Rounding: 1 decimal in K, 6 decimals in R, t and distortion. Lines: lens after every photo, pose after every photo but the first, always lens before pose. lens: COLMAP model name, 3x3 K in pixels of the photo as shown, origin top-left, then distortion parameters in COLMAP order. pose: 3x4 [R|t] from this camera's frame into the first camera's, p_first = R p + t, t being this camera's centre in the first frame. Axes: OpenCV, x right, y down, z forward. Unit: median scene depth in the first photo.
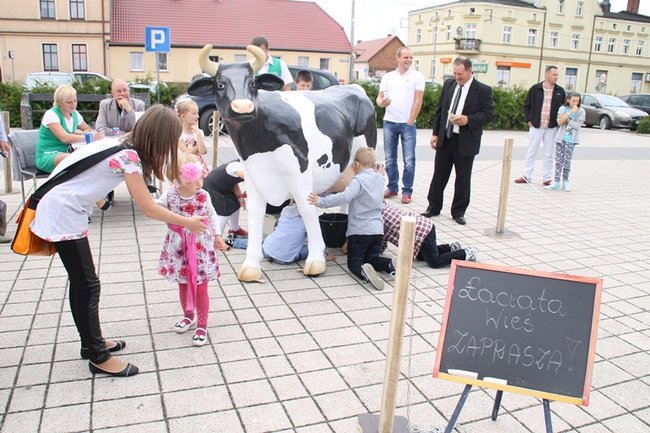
lens RADIAL K [[555.3, 0, 325.0], [0, 555.3, 216.5], [0, 0, 1]] dist [-0.178918, 0.143277]
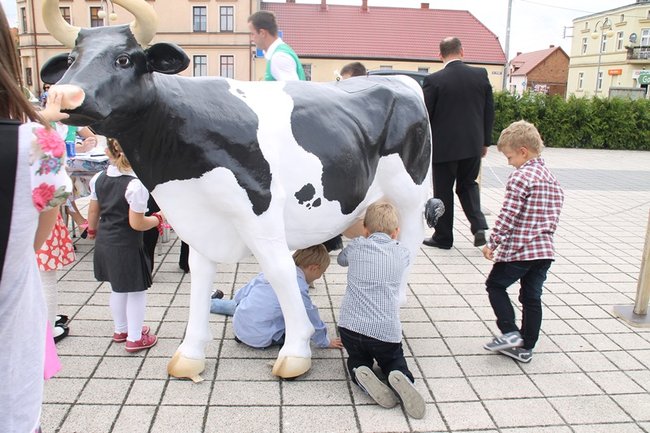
lens RADIAL K [[555.3, 0, 325.0], [0, 555.3, 216.5], [0, 0, 1]] dist [-0.178918, 0.143277]
pose [[0.959200, 0.055411, -0.277246, 0.058063], [-0.062715, 0.997877, -0.017542, -0.021295], [0.275685, 0.034214, 0.960639, 0.133959]]
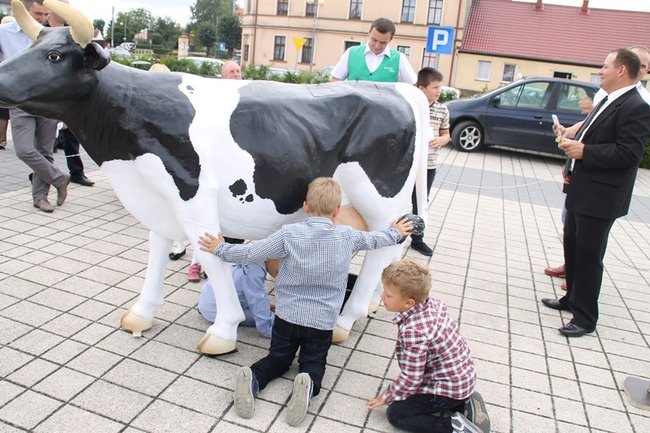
lens RADIAL K [[555.3, 0, 325.0], [0, 555.3, 216.5], [0, 0, 1]] dist [-0.178918, 0.143277]
pose [[0.779088, 0.207178, -0.591691, 0.144292], [-0.221920, 0.973844, 0.048783, -0.038685], [0.586322, 0.093301, 0.804687, 0.171608]]
